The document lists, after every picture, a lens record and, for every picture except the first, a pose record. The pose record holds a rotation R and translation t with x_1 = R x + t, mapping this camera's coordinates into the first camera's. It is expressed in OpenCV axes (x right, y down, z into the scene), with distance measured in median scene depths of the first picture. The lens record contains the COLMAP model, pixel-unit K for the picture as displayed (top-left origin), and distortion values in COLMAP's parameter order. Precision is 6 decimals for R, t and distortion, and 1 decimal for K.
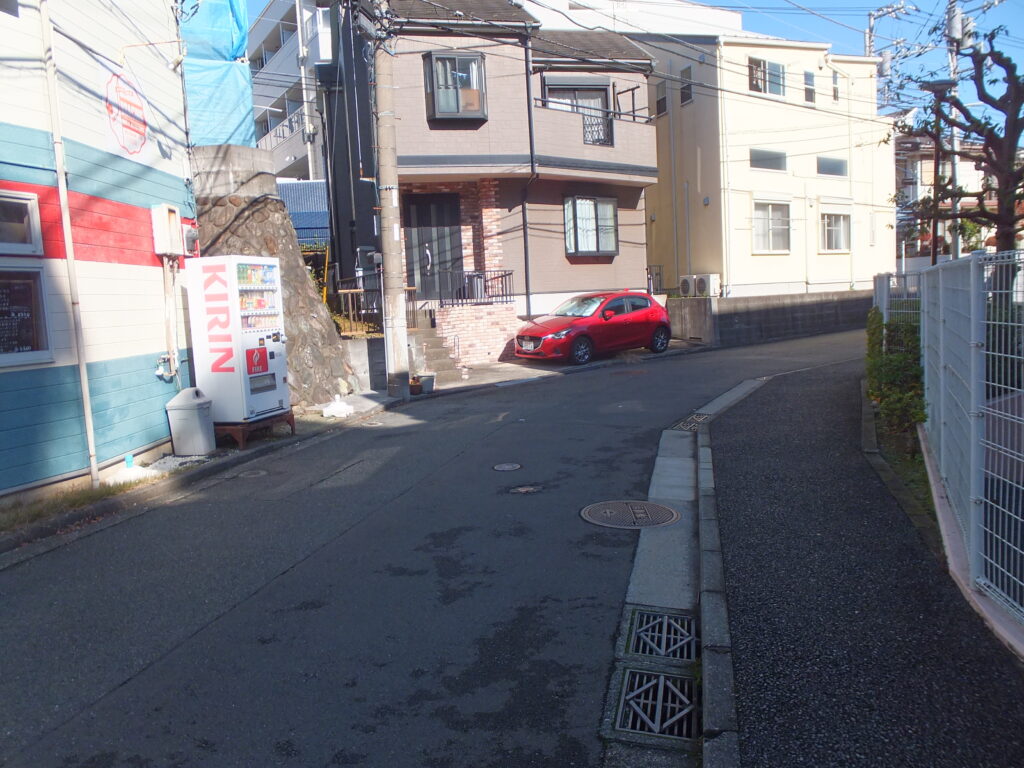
lens RADIAL K [[765.7, 0, 508.4], [0, 765.7, 383.3], [0, 0, 1]] dist [-0.028255, 0.013137]
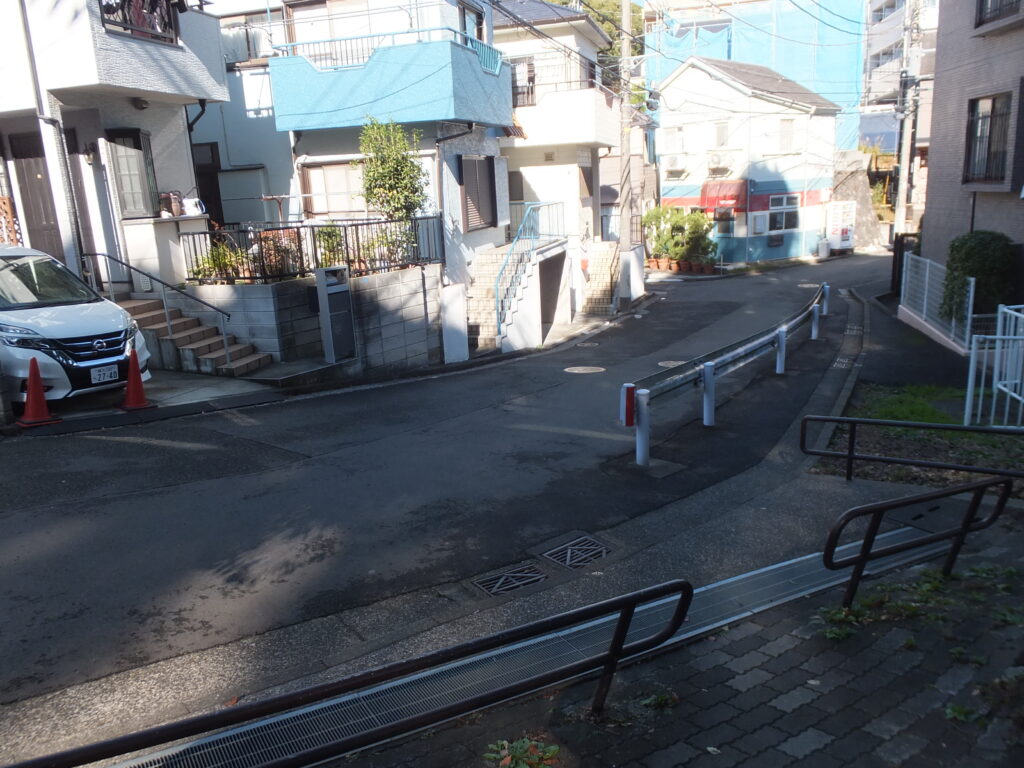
lens RADIAL K [[765.7, 0, 510.1], [0, 765.7, 383.0], [0, 0, 1]] dist [-0.028255, 0.013137]
pose [[0.742757, 0.183409, -0.643951, 0.470196], [-0.059125, 0.975961, 0.209774, 0.002615], [0.666945, -0.117738, 0.735746, -1.387141]]
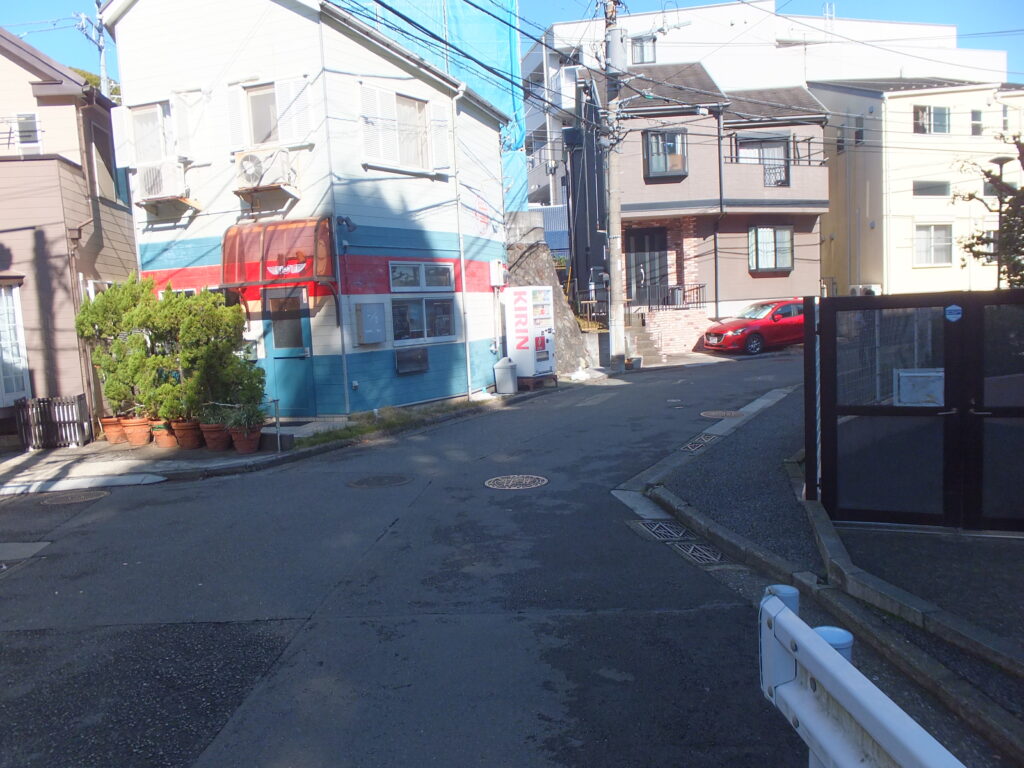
lens RADIAL K [[765.7, 0, 511.8], [0, 765.7, 391.9], [0, 0, 1]] dist [-0.028255, 0.013137]
pose [[0.960572, 0.033033, -0.276062, 0.057746], [-0.029134, 0.999410, 0.018213, 0.027798], [0.276500, -0.009452, 0.960967, -0.394681]]
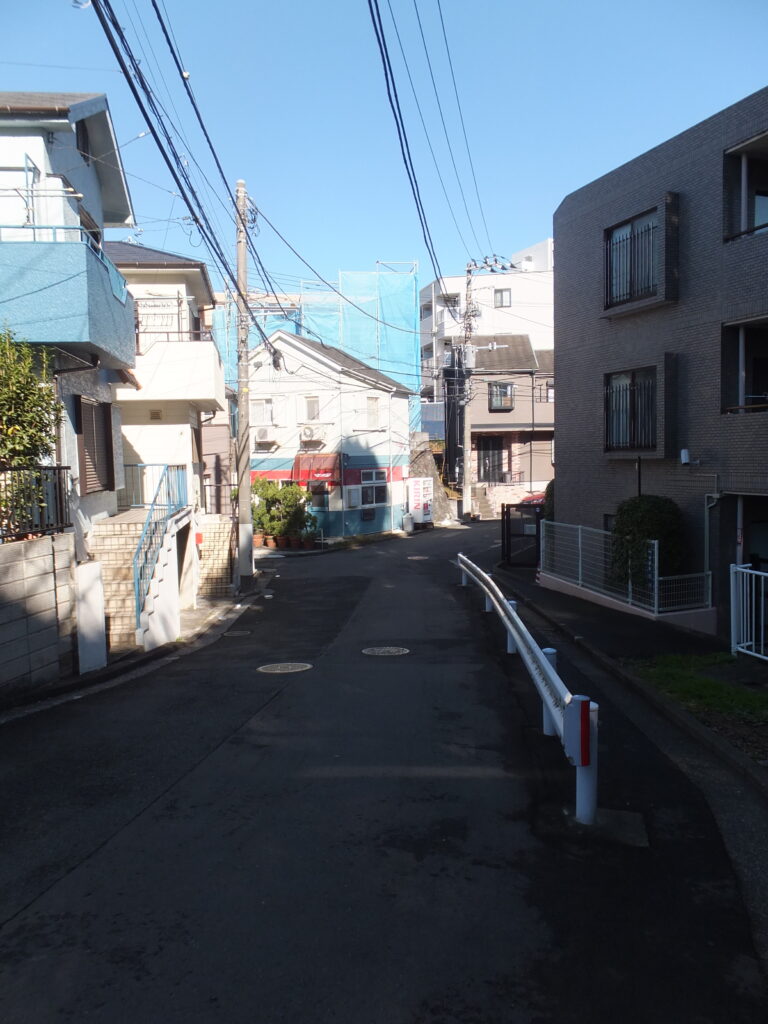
lens RADIAL K [[765.7, 0, 386.5], [0, 765.7, 513.9], [0, 0, 1]] dist [-0.028255, 0.013137]
pose [[0.957061, 0.056438, -0.284339, 0.274362], [-0.062070, 0.998013, -0.010827, 0.029097], [0.283163, 0.028011, 0.958663, -1.315014]]
